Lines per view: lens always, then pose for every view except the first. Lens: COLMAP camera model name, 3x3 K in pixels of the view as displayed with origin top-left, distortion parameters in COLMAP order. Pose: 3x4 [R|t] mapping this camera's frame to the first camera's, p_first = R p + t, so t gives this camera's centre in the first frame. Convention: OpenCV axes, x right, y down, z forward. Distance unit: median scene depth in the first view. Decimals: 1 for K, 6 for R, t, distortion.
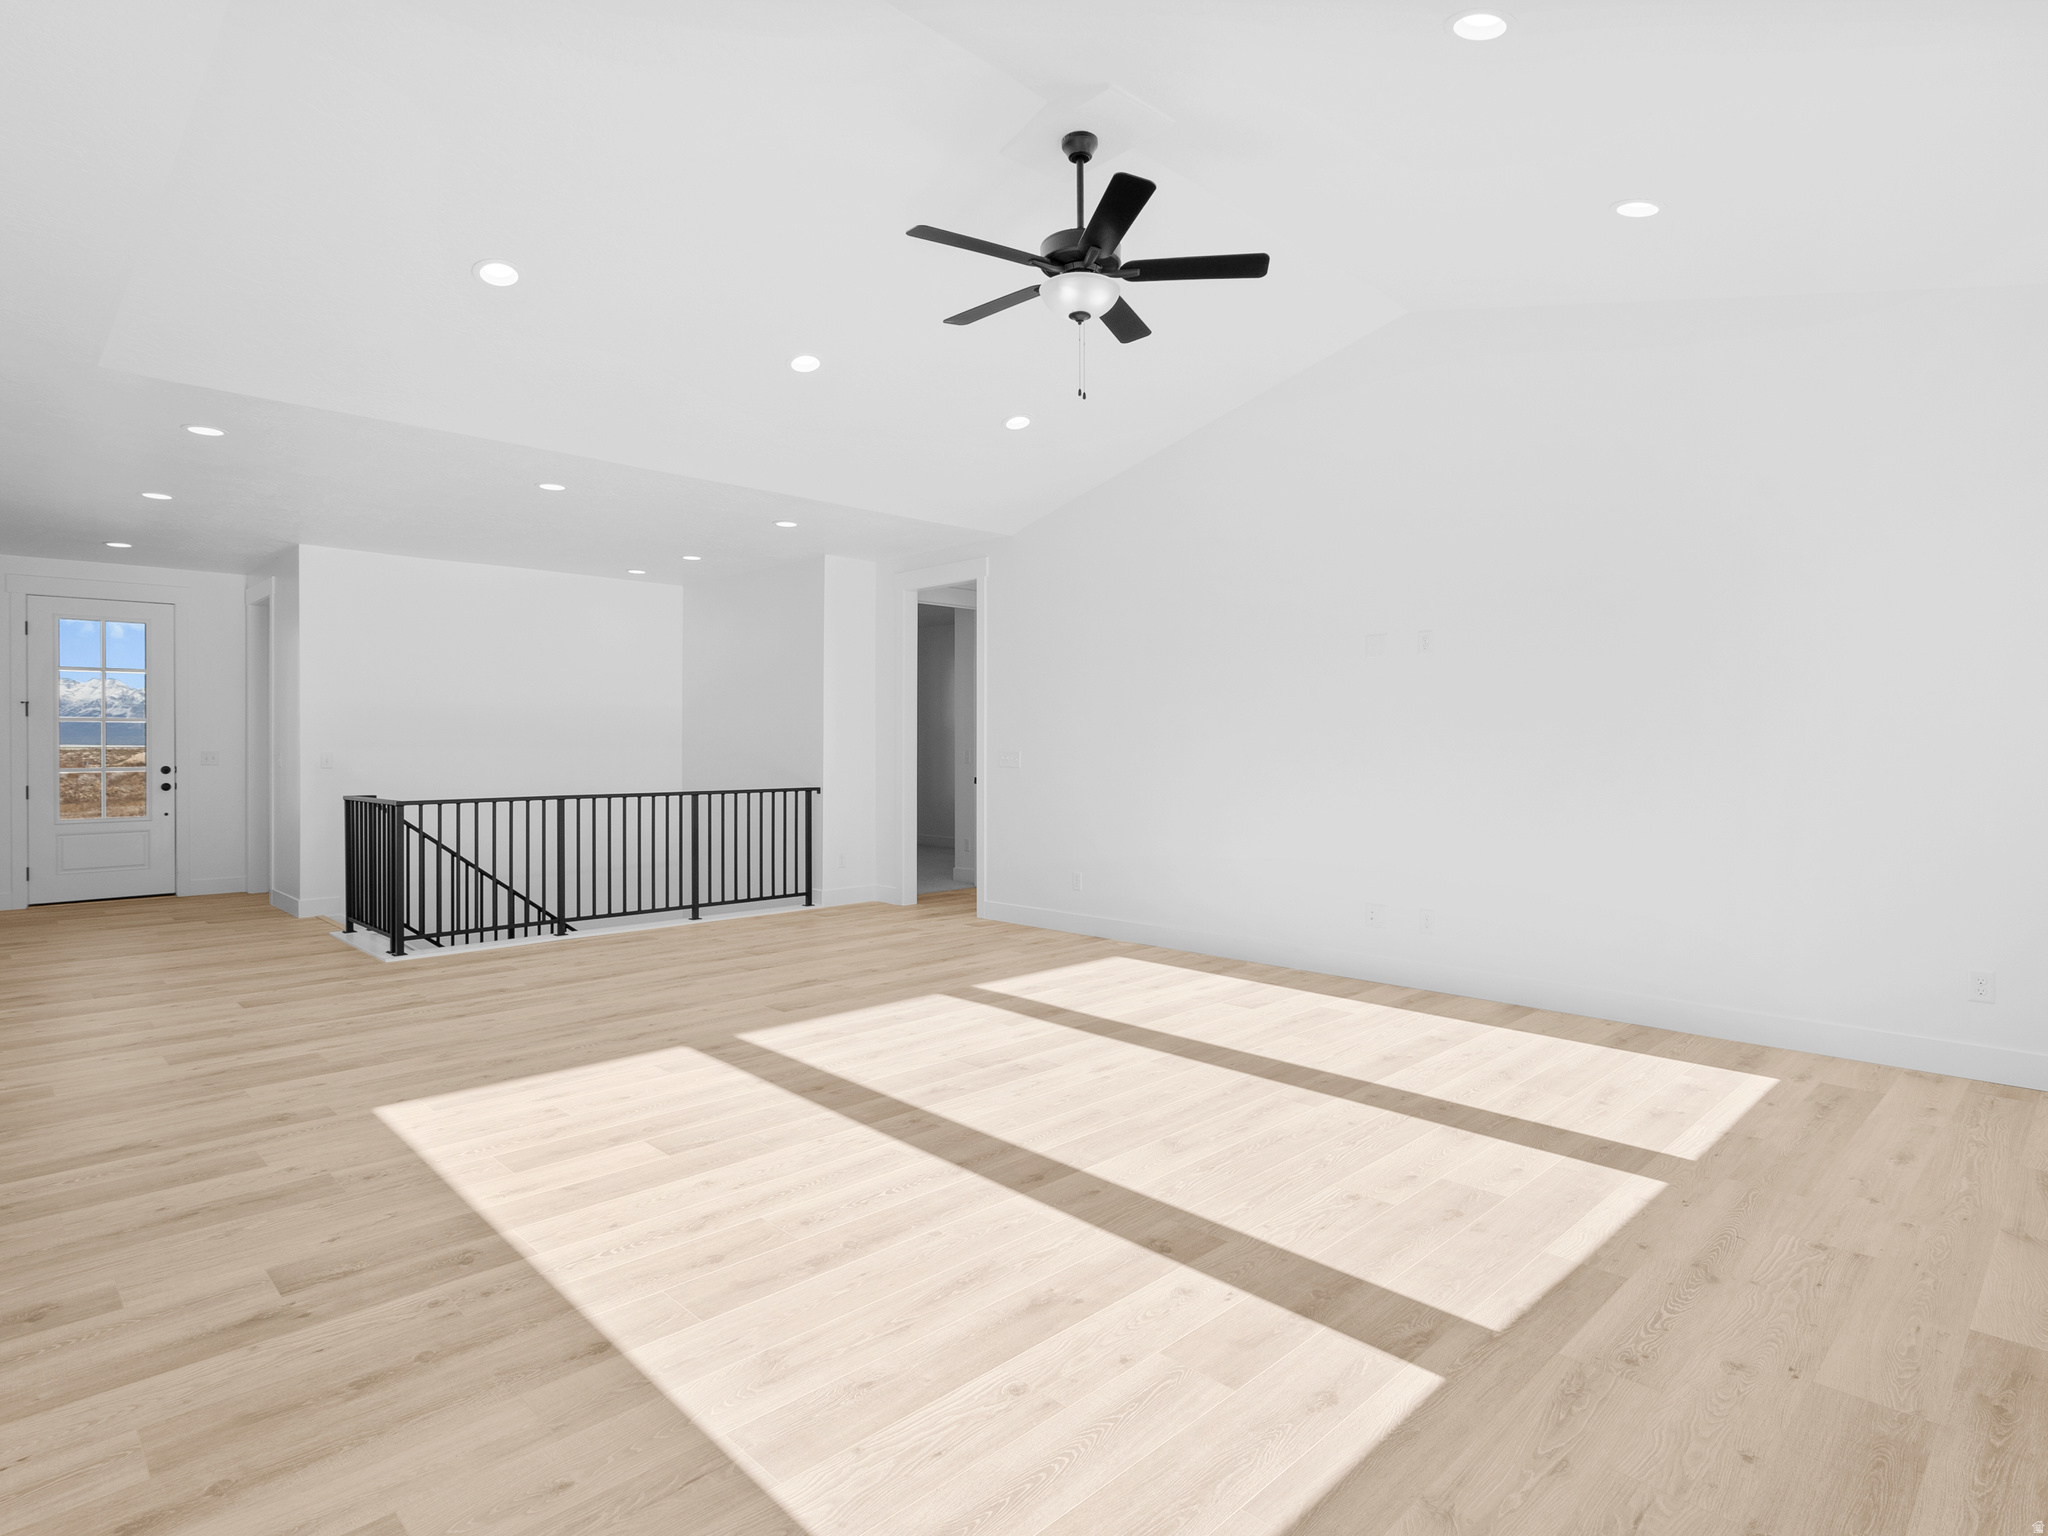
lens RADIAL K [[1095.3, 0, 1026.8], [0, 1095.3, 758.3], [0, 0, 1]] dist [-0.000024, 0.002101]
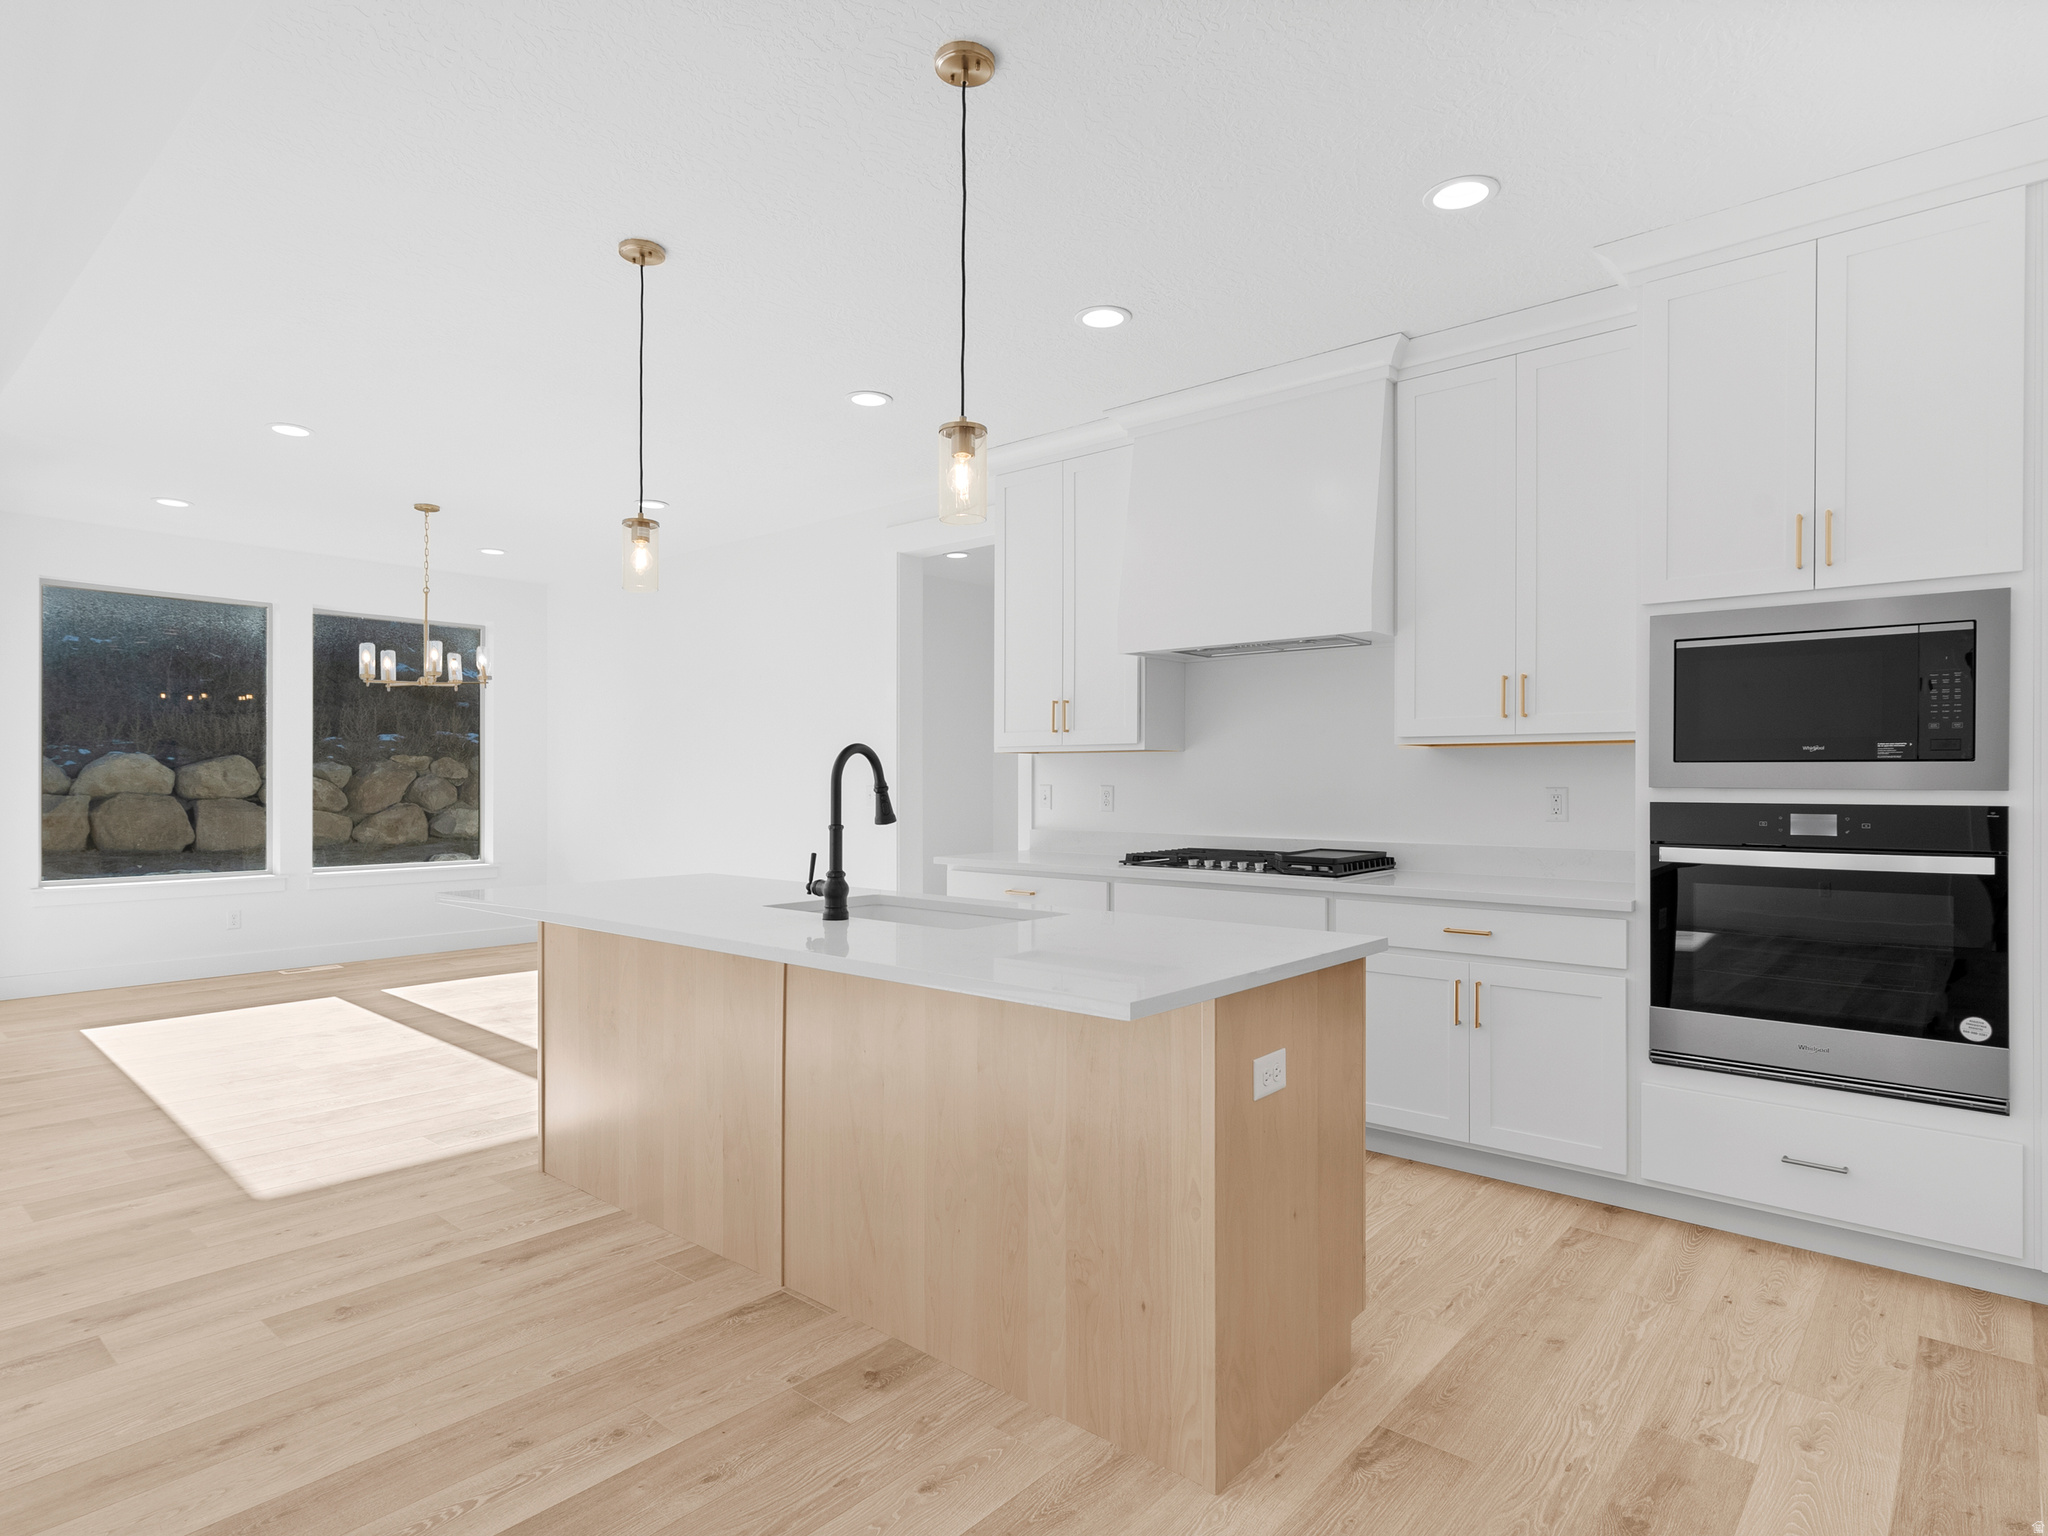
lens RADIAL K [[1120.1, 0, 1021.3], [0, 1120.1, 758.8], [0, 0, 1]] dist [-0.001759, 0.002714]
pose [[-0.996933, -0.001536, -0.078248, -1.158998], [-0.000693, 0.999942, -0.010793, -0.014157], [0.078260, -0.010705, -0.996876, 1.685351]]
